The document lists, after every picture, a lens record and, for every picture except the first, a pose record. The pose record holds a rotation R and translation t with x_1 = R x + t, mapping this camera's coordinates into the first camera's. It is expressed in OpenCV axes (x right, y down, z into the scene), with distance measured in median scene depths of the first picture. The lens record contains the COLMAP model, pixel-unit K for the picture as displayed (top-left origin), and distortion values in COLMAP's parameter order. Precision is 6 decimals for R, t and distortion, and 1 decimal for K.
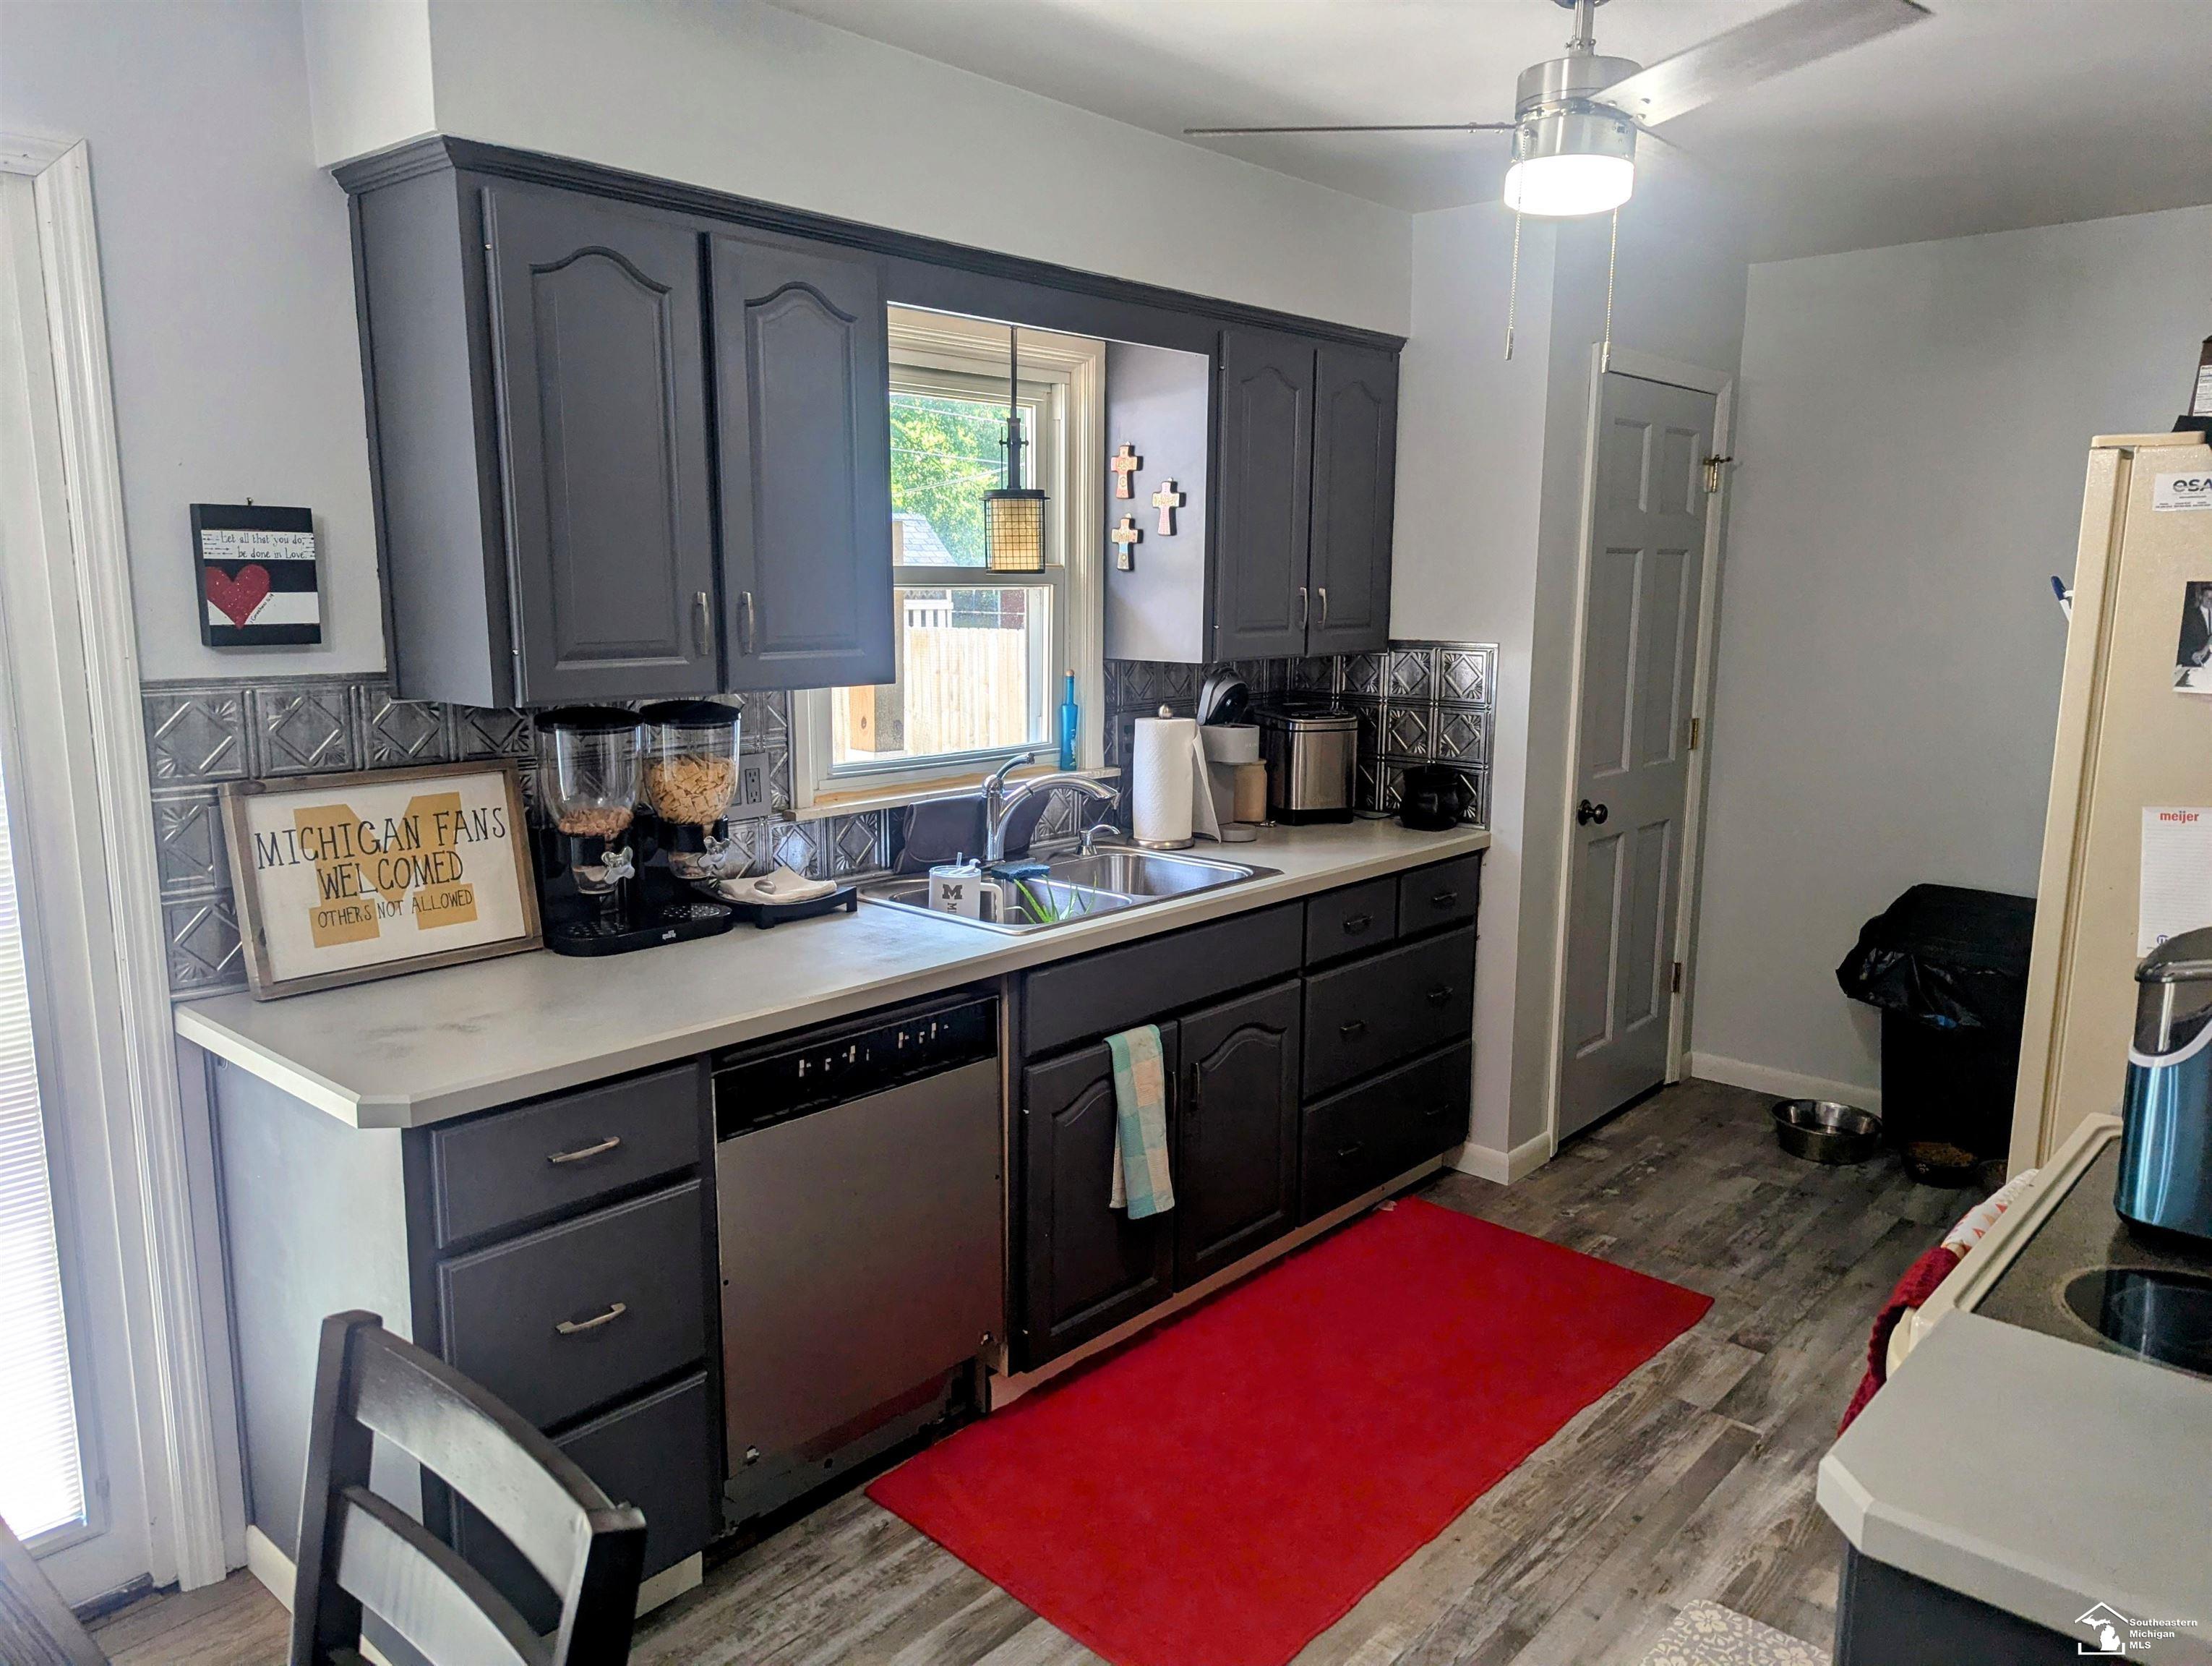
lens RADIAL K [[1547.7, 0, 1096.4], [0, 1547.7, 839.0], [0, 0, 1]] dist [0.057986, -0.047766]
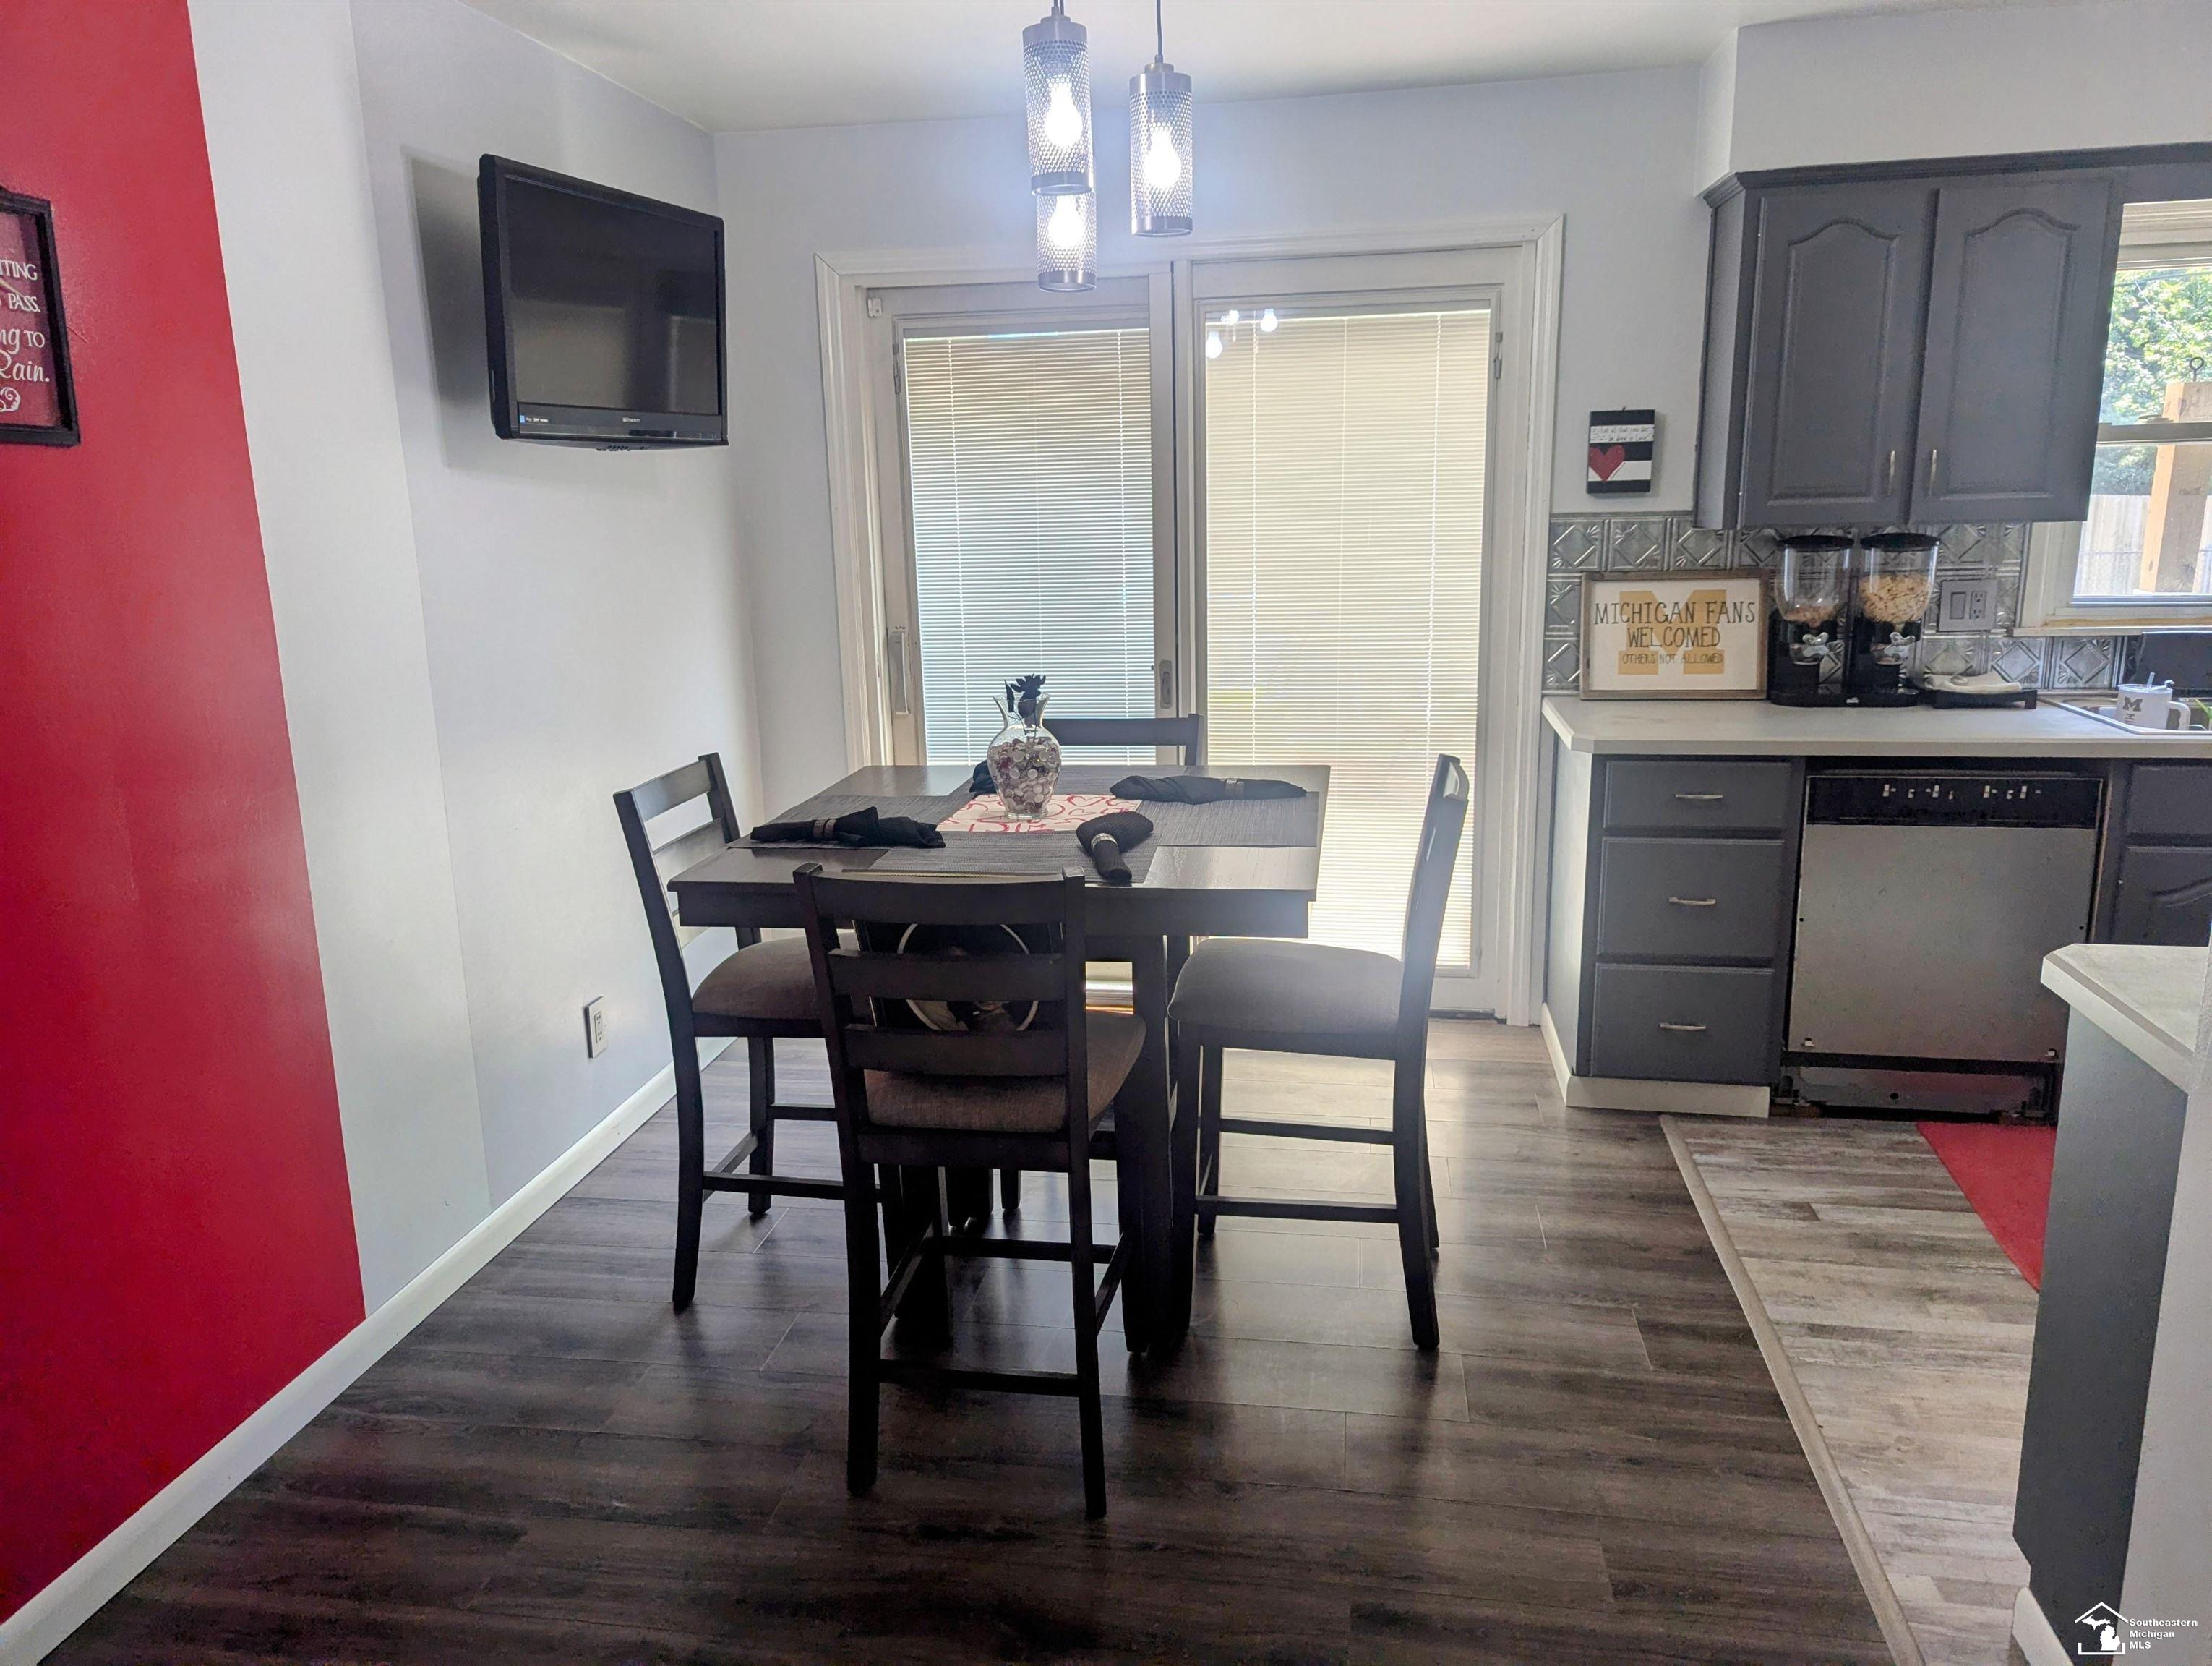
lens RADIAL K [[1547.7, 0, 1096.4], [0, 1547.7, 839.0], [0, 0, 1]] dist [0.057986, -0.047766]
pose [[0.531905, 0.172679, -0.829011, 0.608099], [-0.118786, 0.984523, 0.128857, 0.091319], [0.838431, 0.029935, 0.544184, -0.373543]]
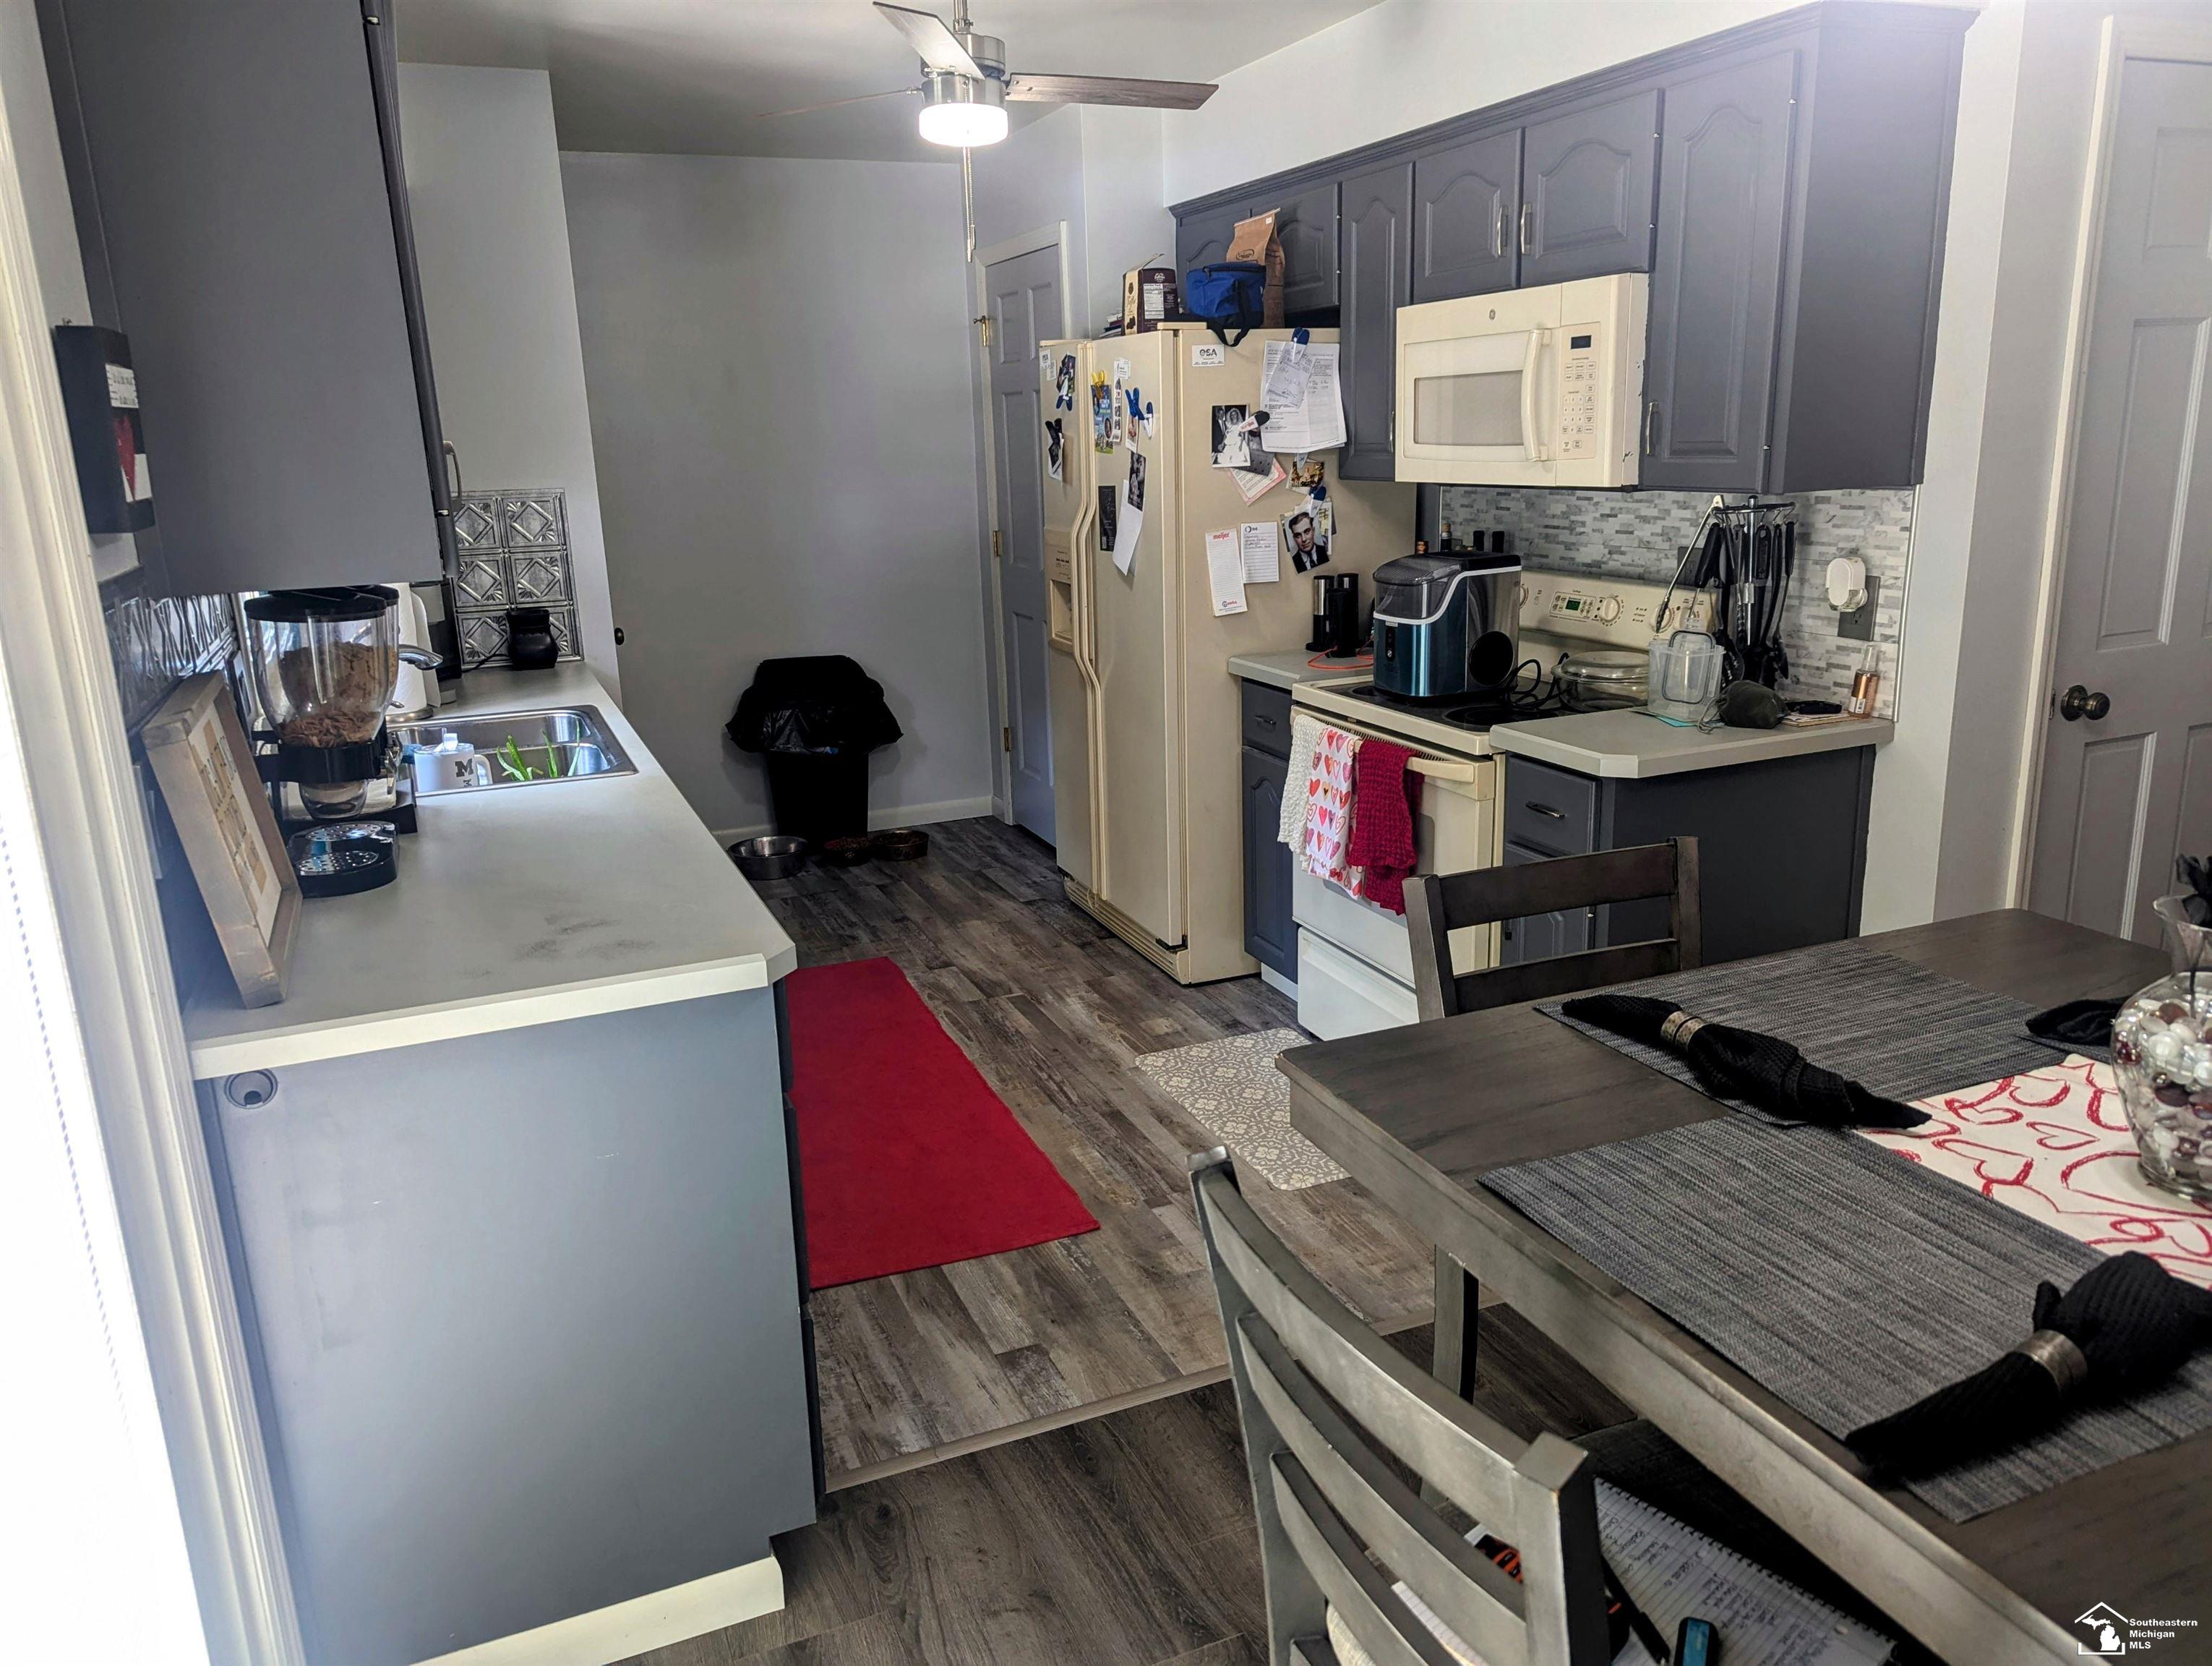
lens RADIAL K [[1547.7, 0, 1096.4], [0, 1547.7, 839.0], [0, 0, 1]] dist [0.057986, -0.047766]
pose [[0.421511, -0.252211, 0.871044, -0.939610], [0.187609, 0.964017, 0.188345, -0.037112], [-0.887204, 0.084026, 0.453661, 0.290332]]
